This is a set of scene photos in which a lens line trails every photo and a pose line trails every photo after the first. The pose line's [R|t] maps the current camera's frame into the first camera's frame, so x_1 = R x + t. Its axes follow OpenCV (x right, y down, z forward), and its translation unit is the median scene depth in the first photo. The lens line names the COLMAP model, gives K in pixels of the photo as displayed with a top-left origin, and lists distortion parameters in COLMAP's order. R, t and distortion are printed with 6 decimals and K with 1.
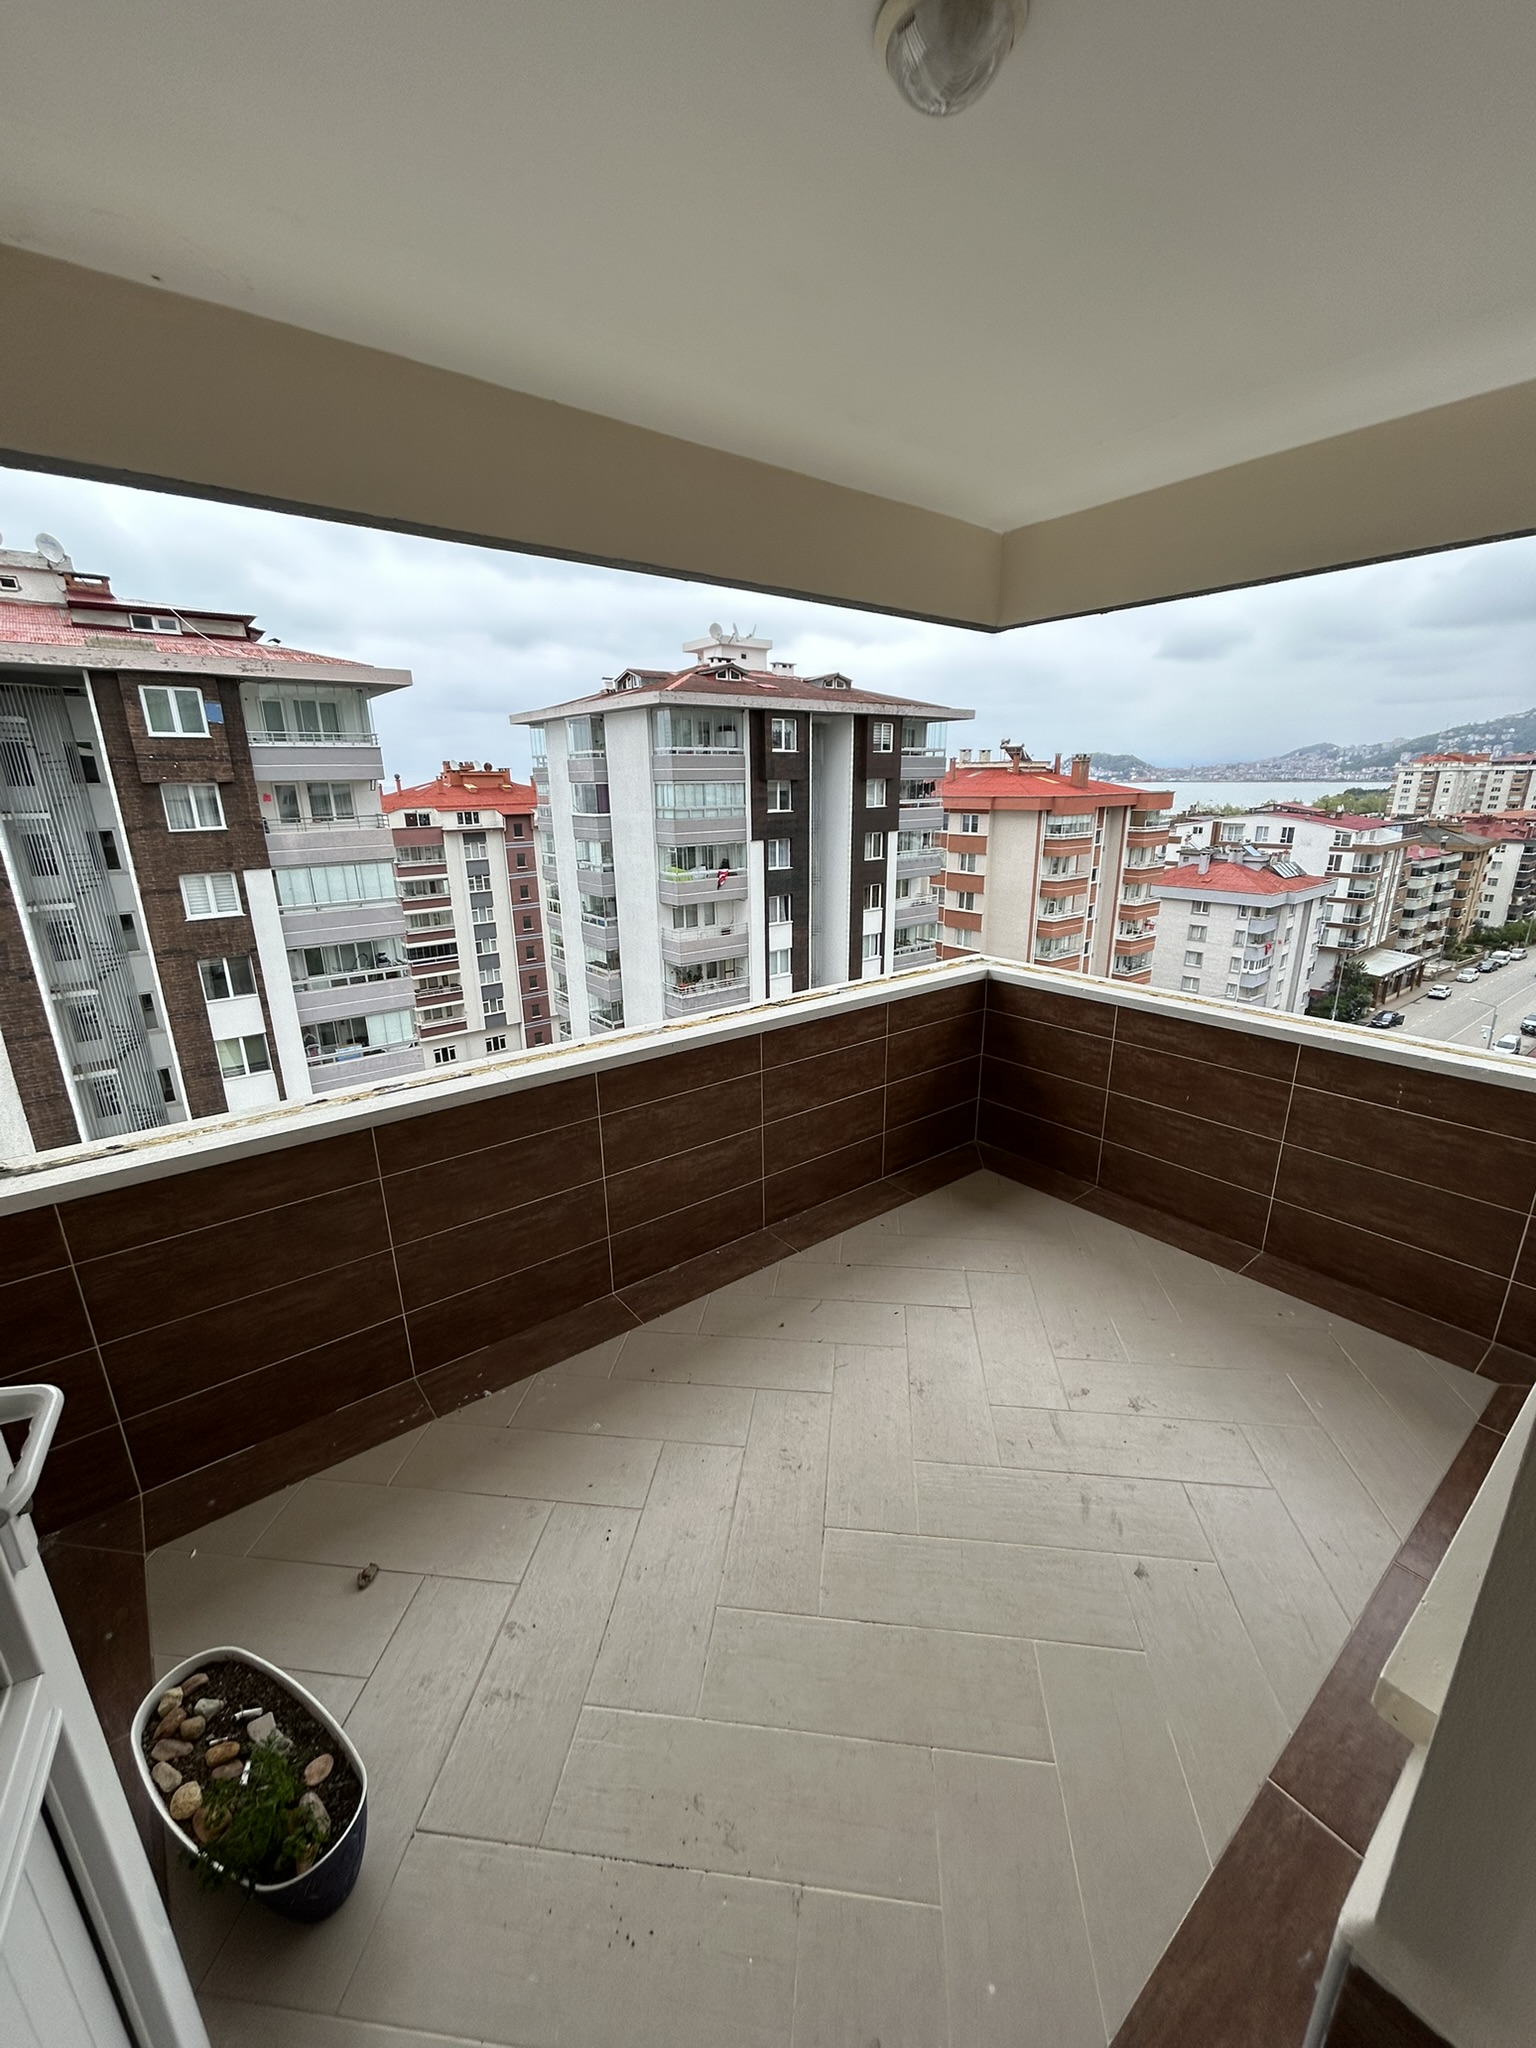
lens RADIAL K [[826.5, 0, 772.3], [0, 826.5, 1027.0], [0, 0, 1]] dist [-0.001707, 0.001054]
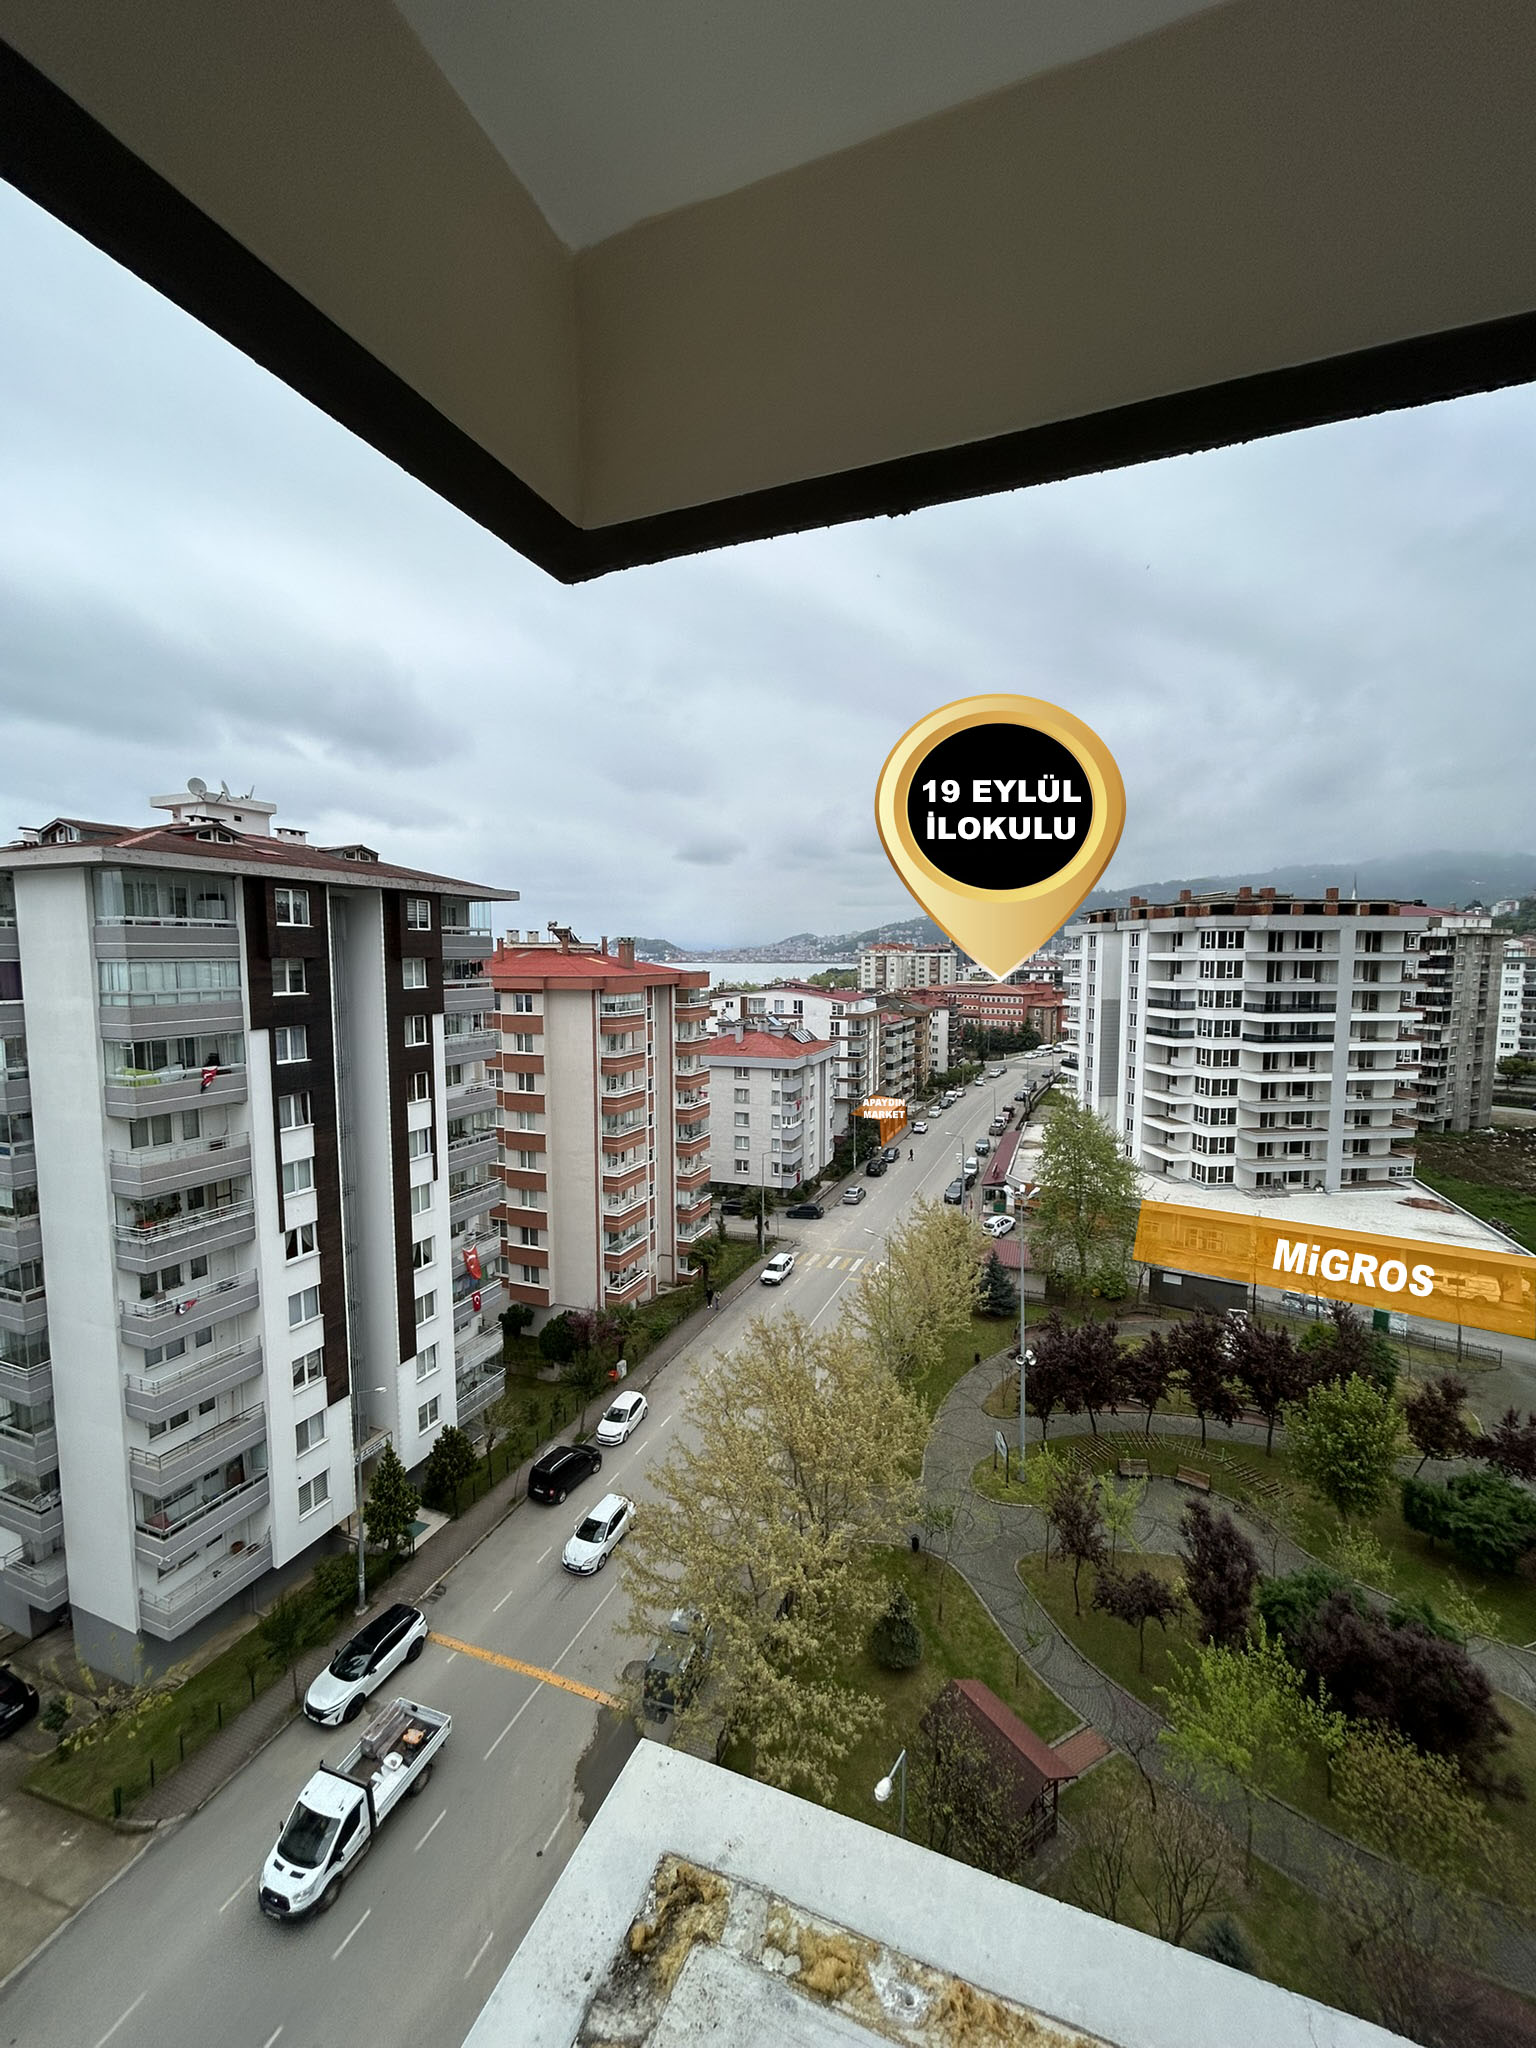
lens RADIAL K [[826.5, 0, 772.4], [0, 826.5, 1027.1], [0, 0, 1]] dist [-0.001707, 0.001054]
pose [[0.867119, -0.031973, 0.497074, 0.009972], [0.134521, 0.975888, -0.171894, -0.013398], [-0.479592, 0.215919, 0.850512, 0.042879]]
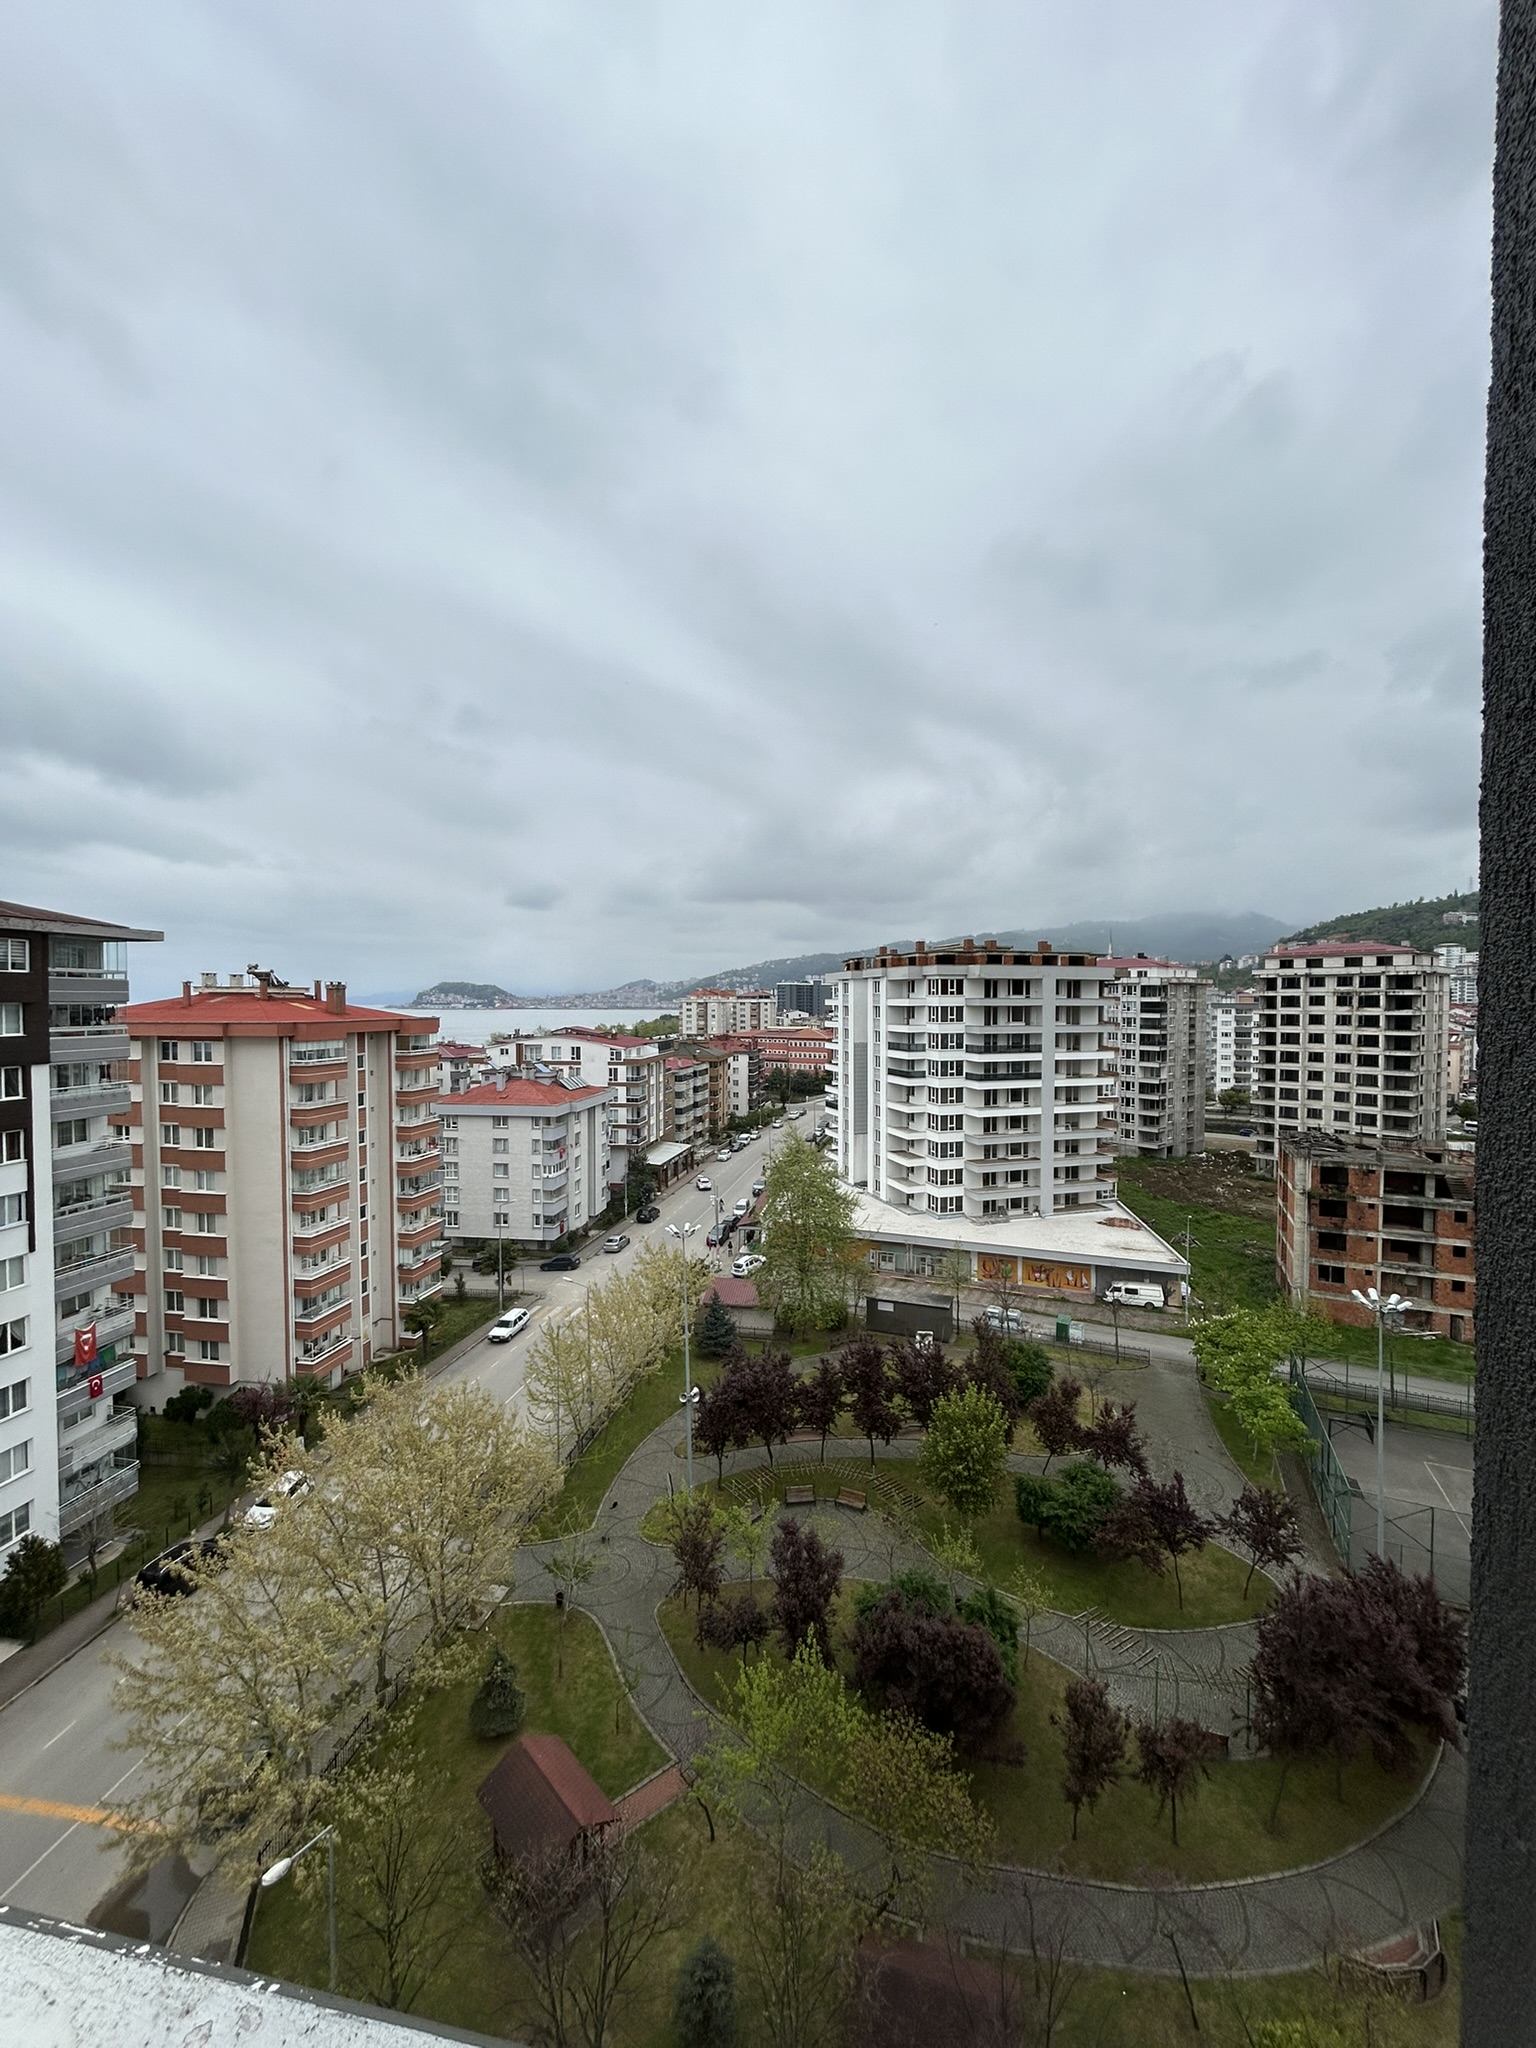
lens RADIAL K [[826.5, 0, 756.8], [0, 826.5, 1026.8], [0, 0, 1]] dist [-0.001707, 0.001054]
pose [[0.754061, -0.008539, 0.656749, 0.105449], [0.181084, 0.963864, -0.195383, 0.010181], [-0.631349, 0.266257, 0.728358, -0.035905]]
